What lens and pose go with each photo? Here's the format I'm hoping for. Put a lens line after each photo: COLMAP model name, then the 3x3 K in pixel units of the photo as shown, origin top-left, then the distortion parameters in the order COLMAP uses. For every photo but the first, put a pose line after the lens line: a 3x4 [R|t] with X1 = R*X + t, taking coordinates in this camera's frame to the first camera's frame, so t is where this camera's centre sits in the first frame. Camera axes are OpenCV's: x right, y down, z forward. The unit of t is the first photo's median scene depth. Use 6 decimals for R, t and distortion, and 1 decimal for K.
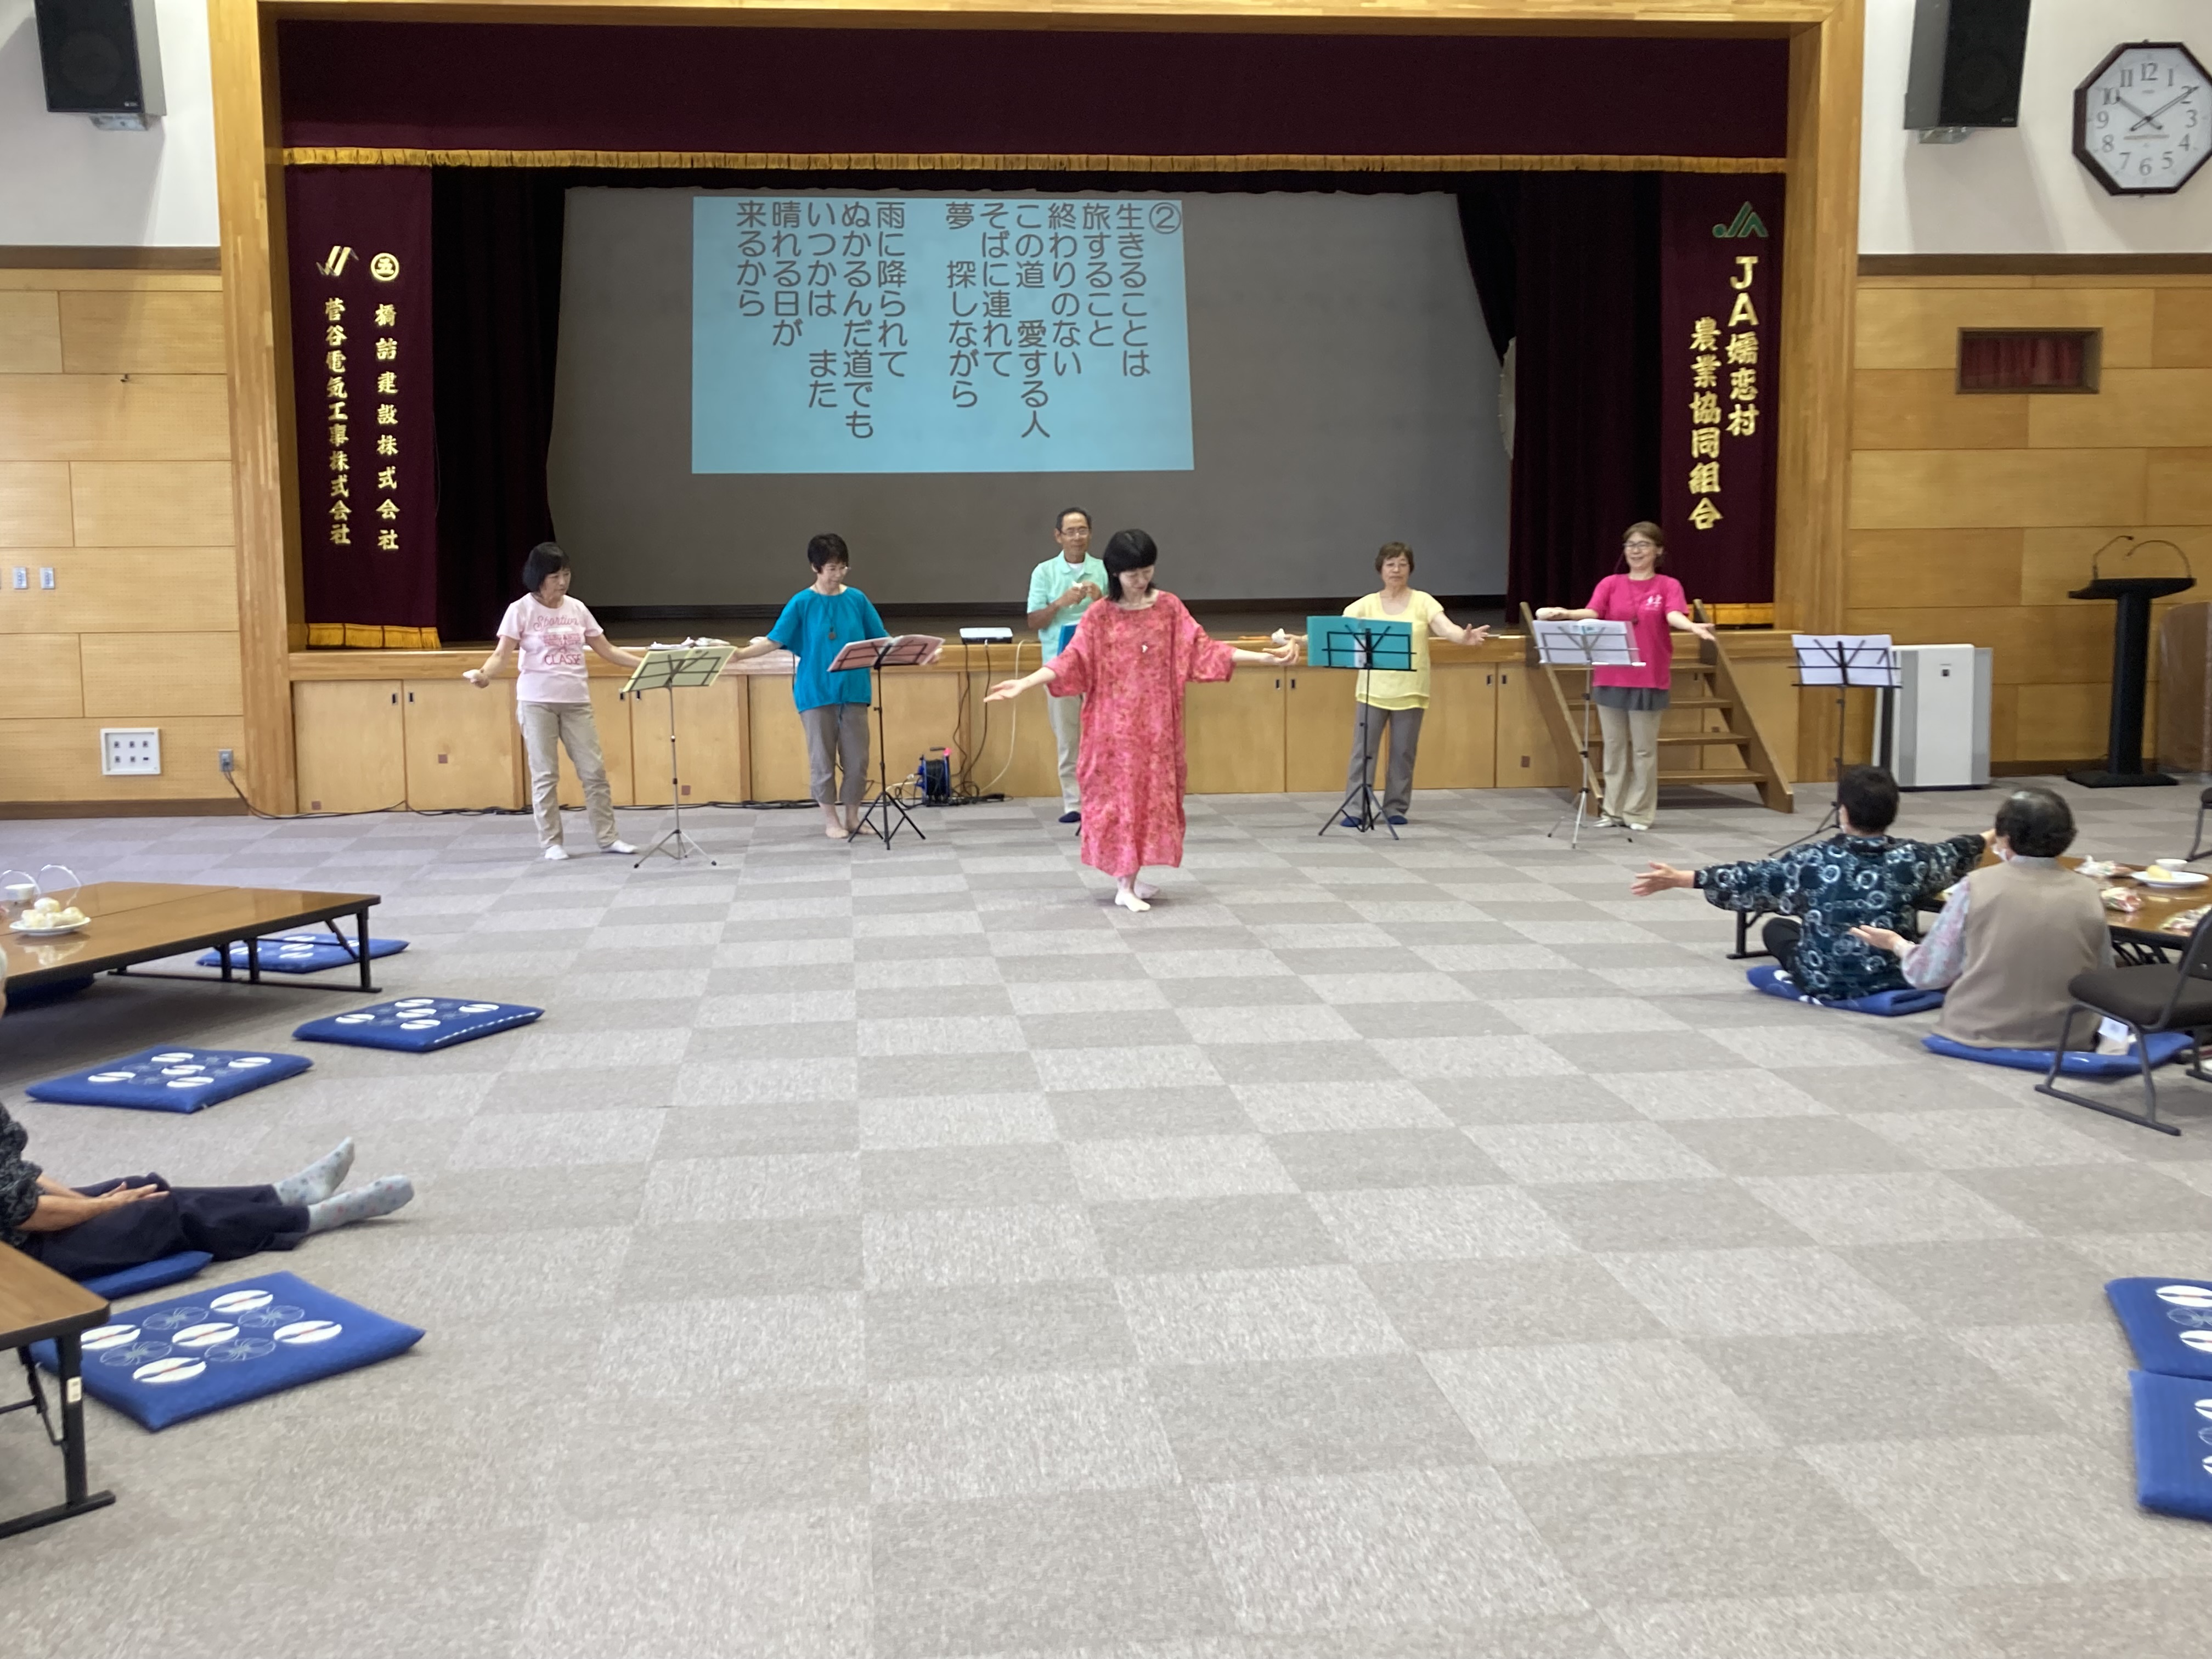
lens RADIAL K [[2408.8, 0, 1102.5], [0, 2408.8, 806.2], [0, 0, 1]] dist [-0.003733, -0.047557]
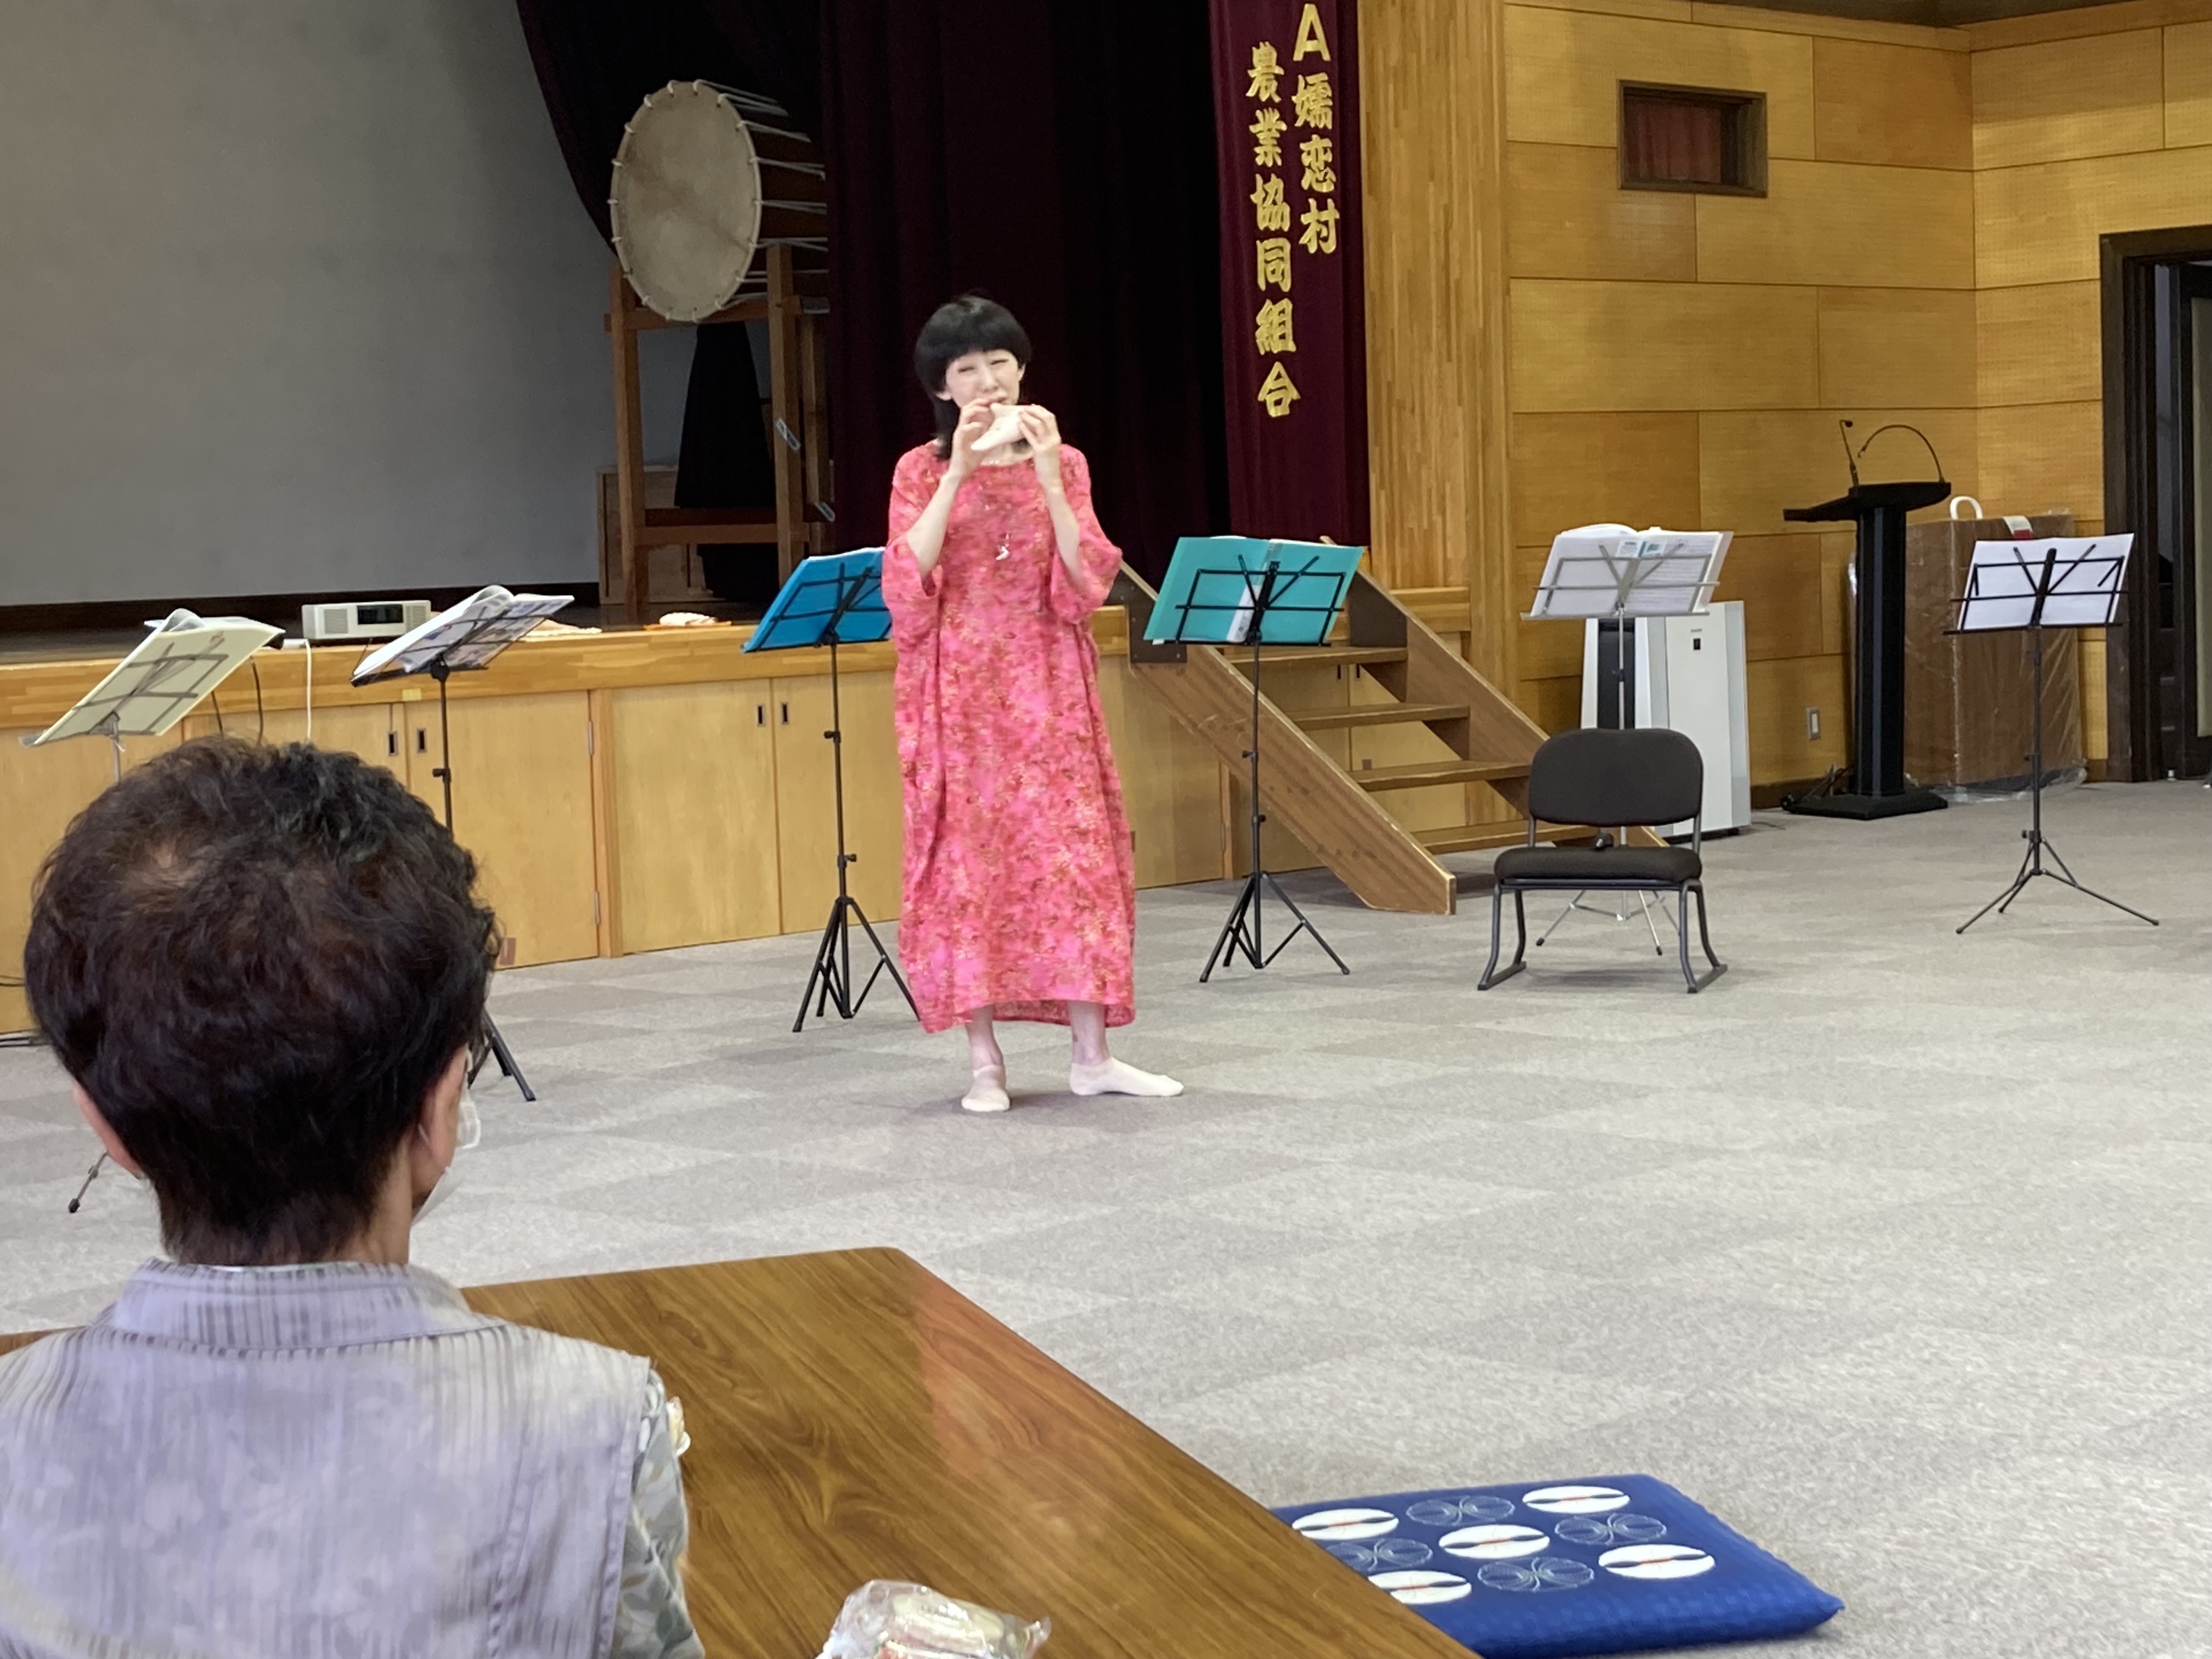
lens RADIAL K [[3736.6, 0, 1106.0], [0, 3736.6, 829.5], [0, 0, 1]] dist [0.082425, -0.222313]
pose [[0.793725, -0.066905, 0.604586, -0.330040], [0.098838, 0.994909, -0.019659, -0.005256], [-0.600193, 0.075360, 0.796298, 0.339246]]
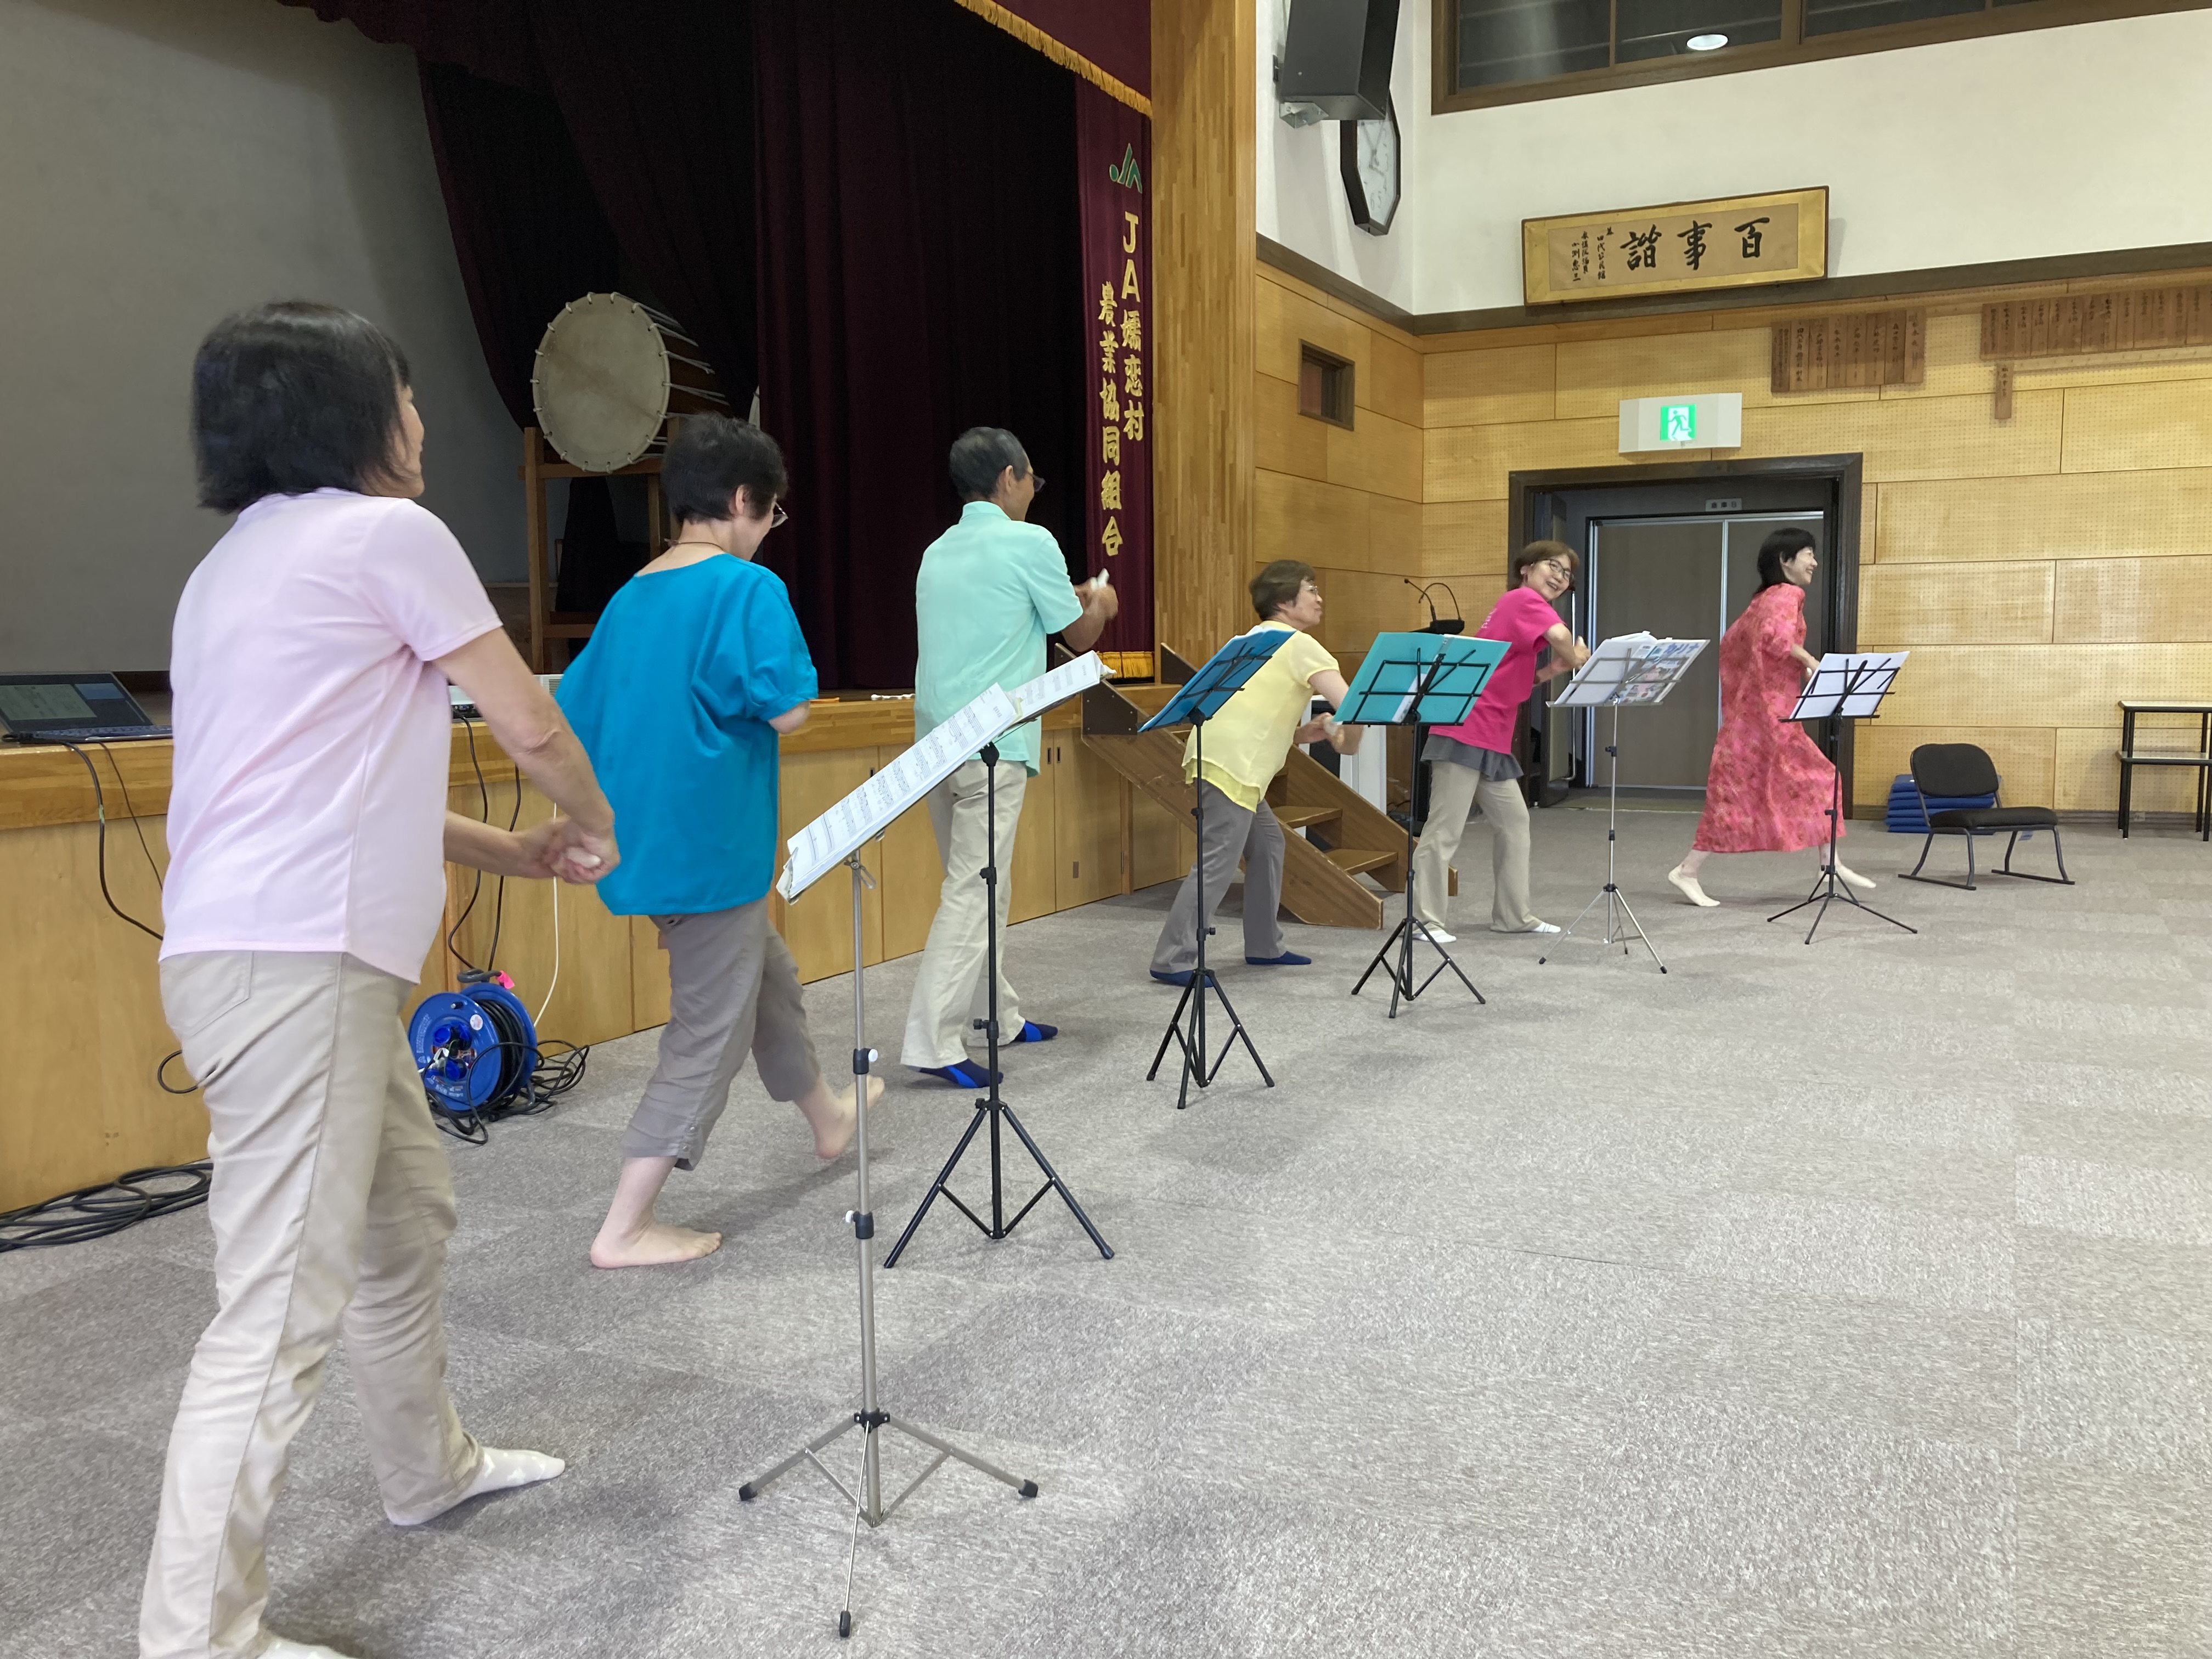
lens RADIAL K [[1803.1, 0, 1144.2], [0, 1803.1, 821.4], [0, 0, 1]] dist [0.105416, -0.416215]
pose [[0.541676, -0.076761, 0.837075, -0.251390], [0.103062, 0.994373, 0.024494, -0.043483], [-0.834245, 0.073003, 0.546540, 0.693589]]
